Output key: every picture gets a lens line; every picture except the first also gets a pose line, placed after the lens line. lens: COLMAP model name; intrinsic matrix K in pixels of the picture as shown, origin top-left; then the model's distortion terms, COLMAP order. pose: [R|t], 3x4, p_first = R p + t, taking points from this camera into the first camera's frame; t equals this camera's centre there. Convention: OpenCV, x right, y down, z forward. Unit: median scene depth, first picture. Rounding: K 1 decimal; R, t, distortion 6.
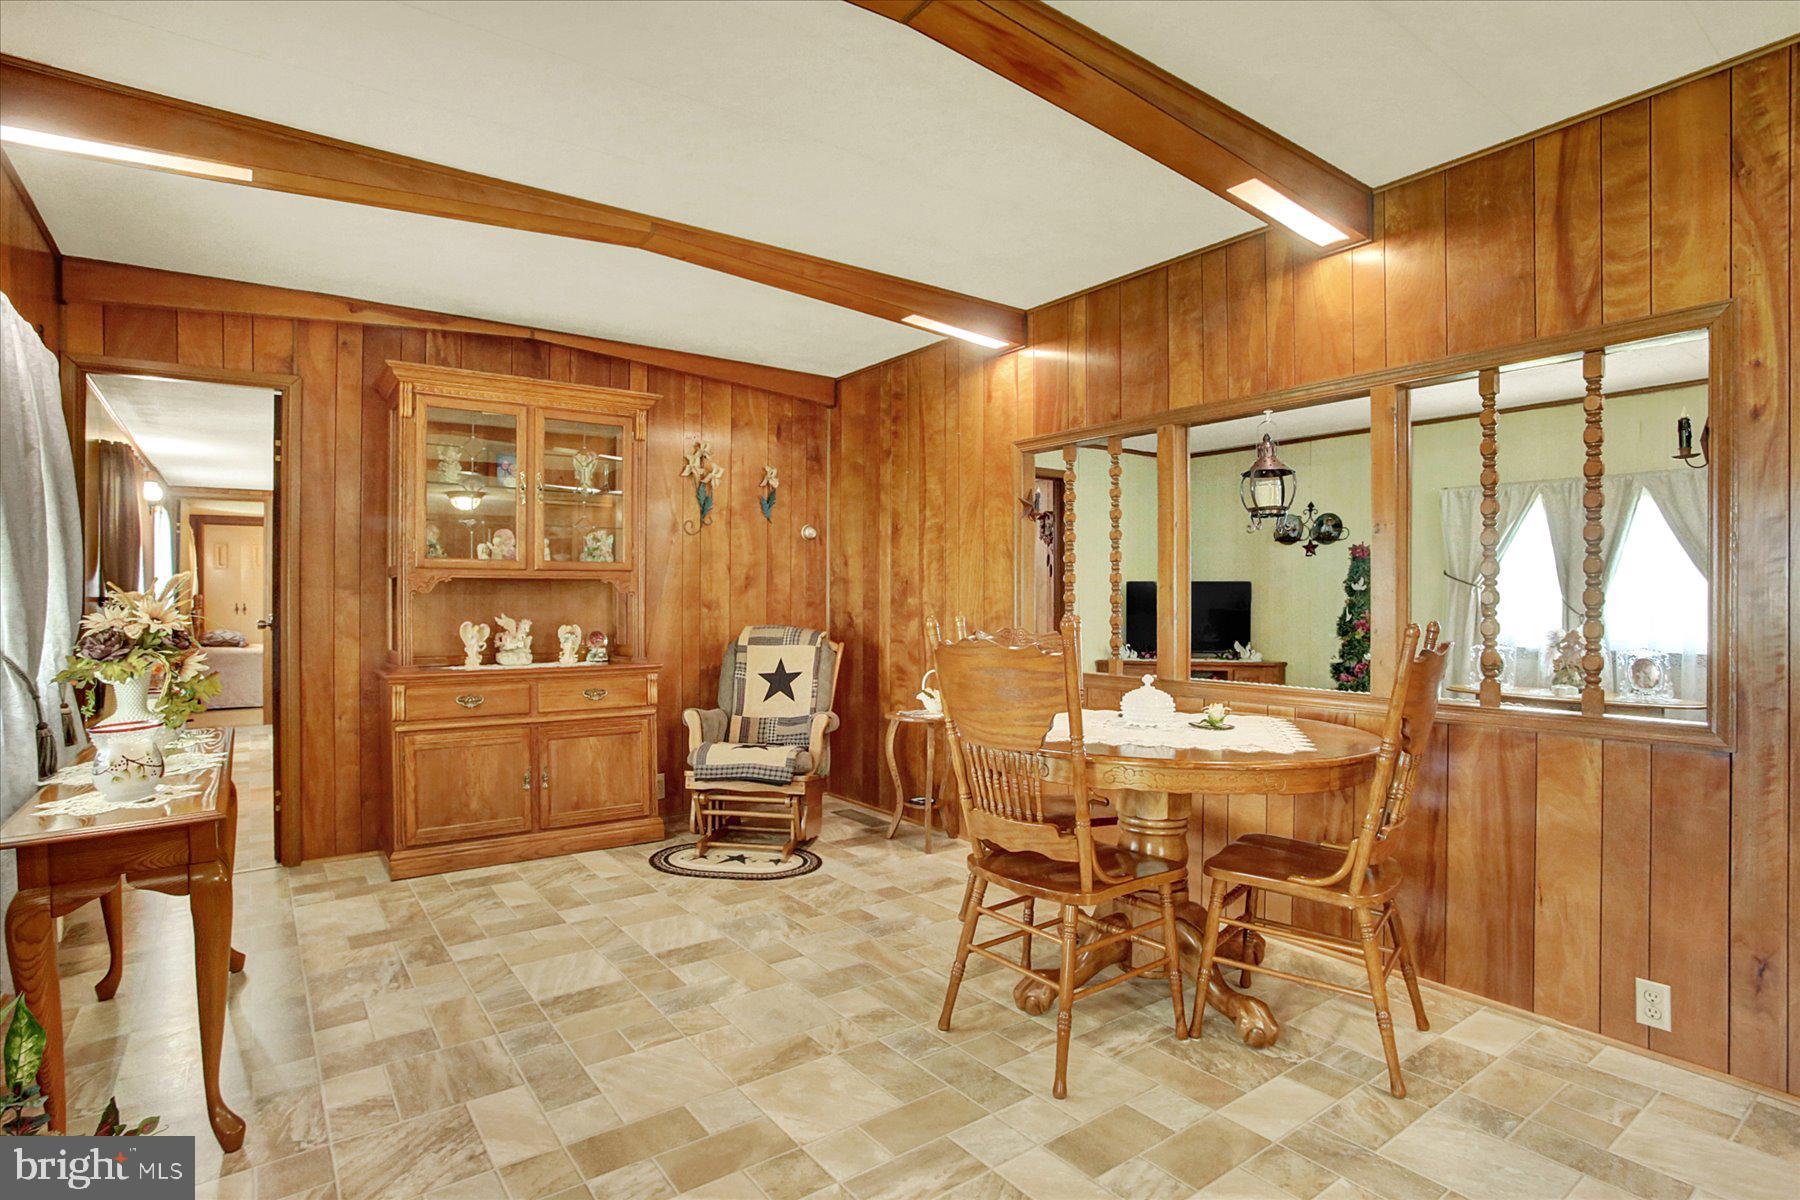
lens RADIAL K [[905.0, 0, 894.3], [0, 905.0, 605.0], [0, 0, 1]] dist [-0.042126, -0.000636]
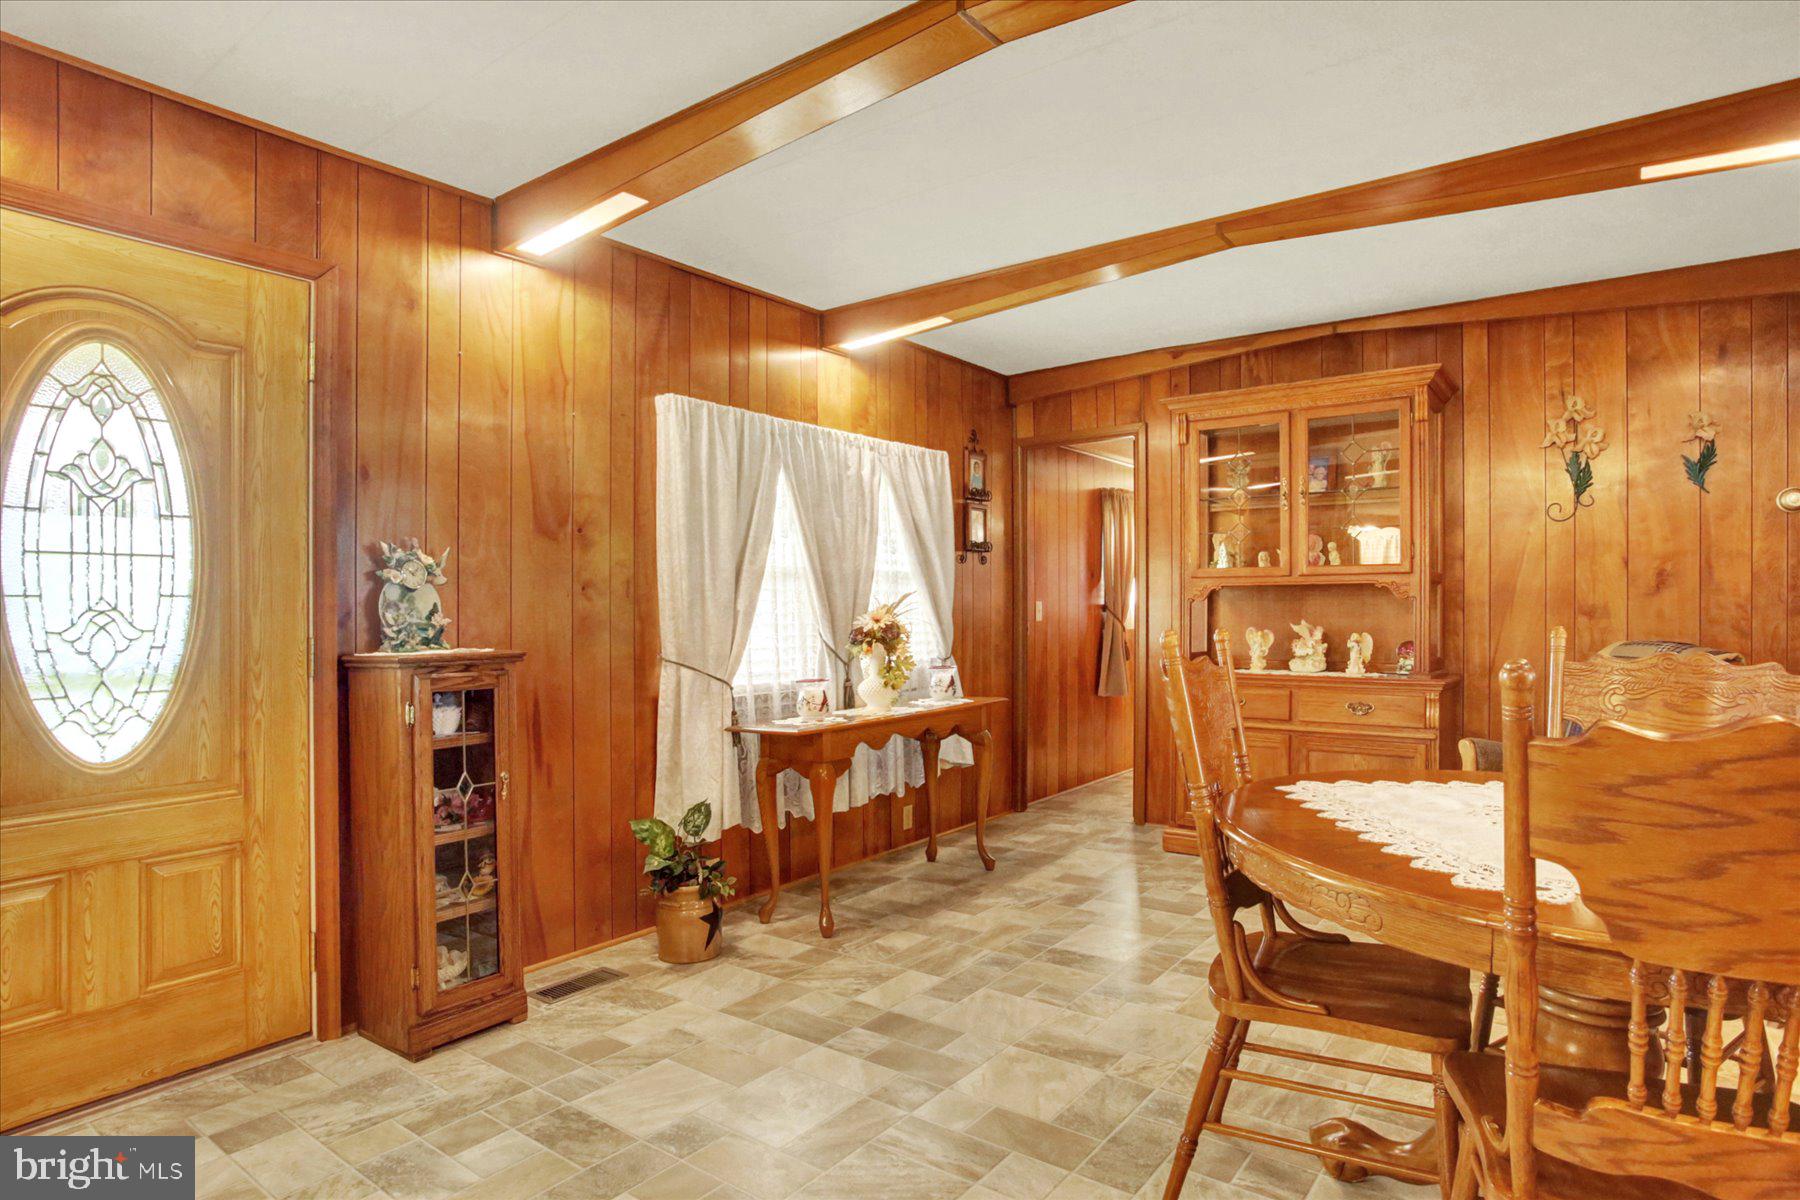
lens RADIAL K [[995.9, 0, 899.9], [0, 995.9, 607.1], [0, 0, 1]] dist [-0.049147, 0.000103]
pose [[0.292918, 0.000101, -0.956137, 0.477246], [-0.000947, 1.000000, -0.000184, -0.003836], [0.956137, 0.000959, 0.292918, 0.252352]]
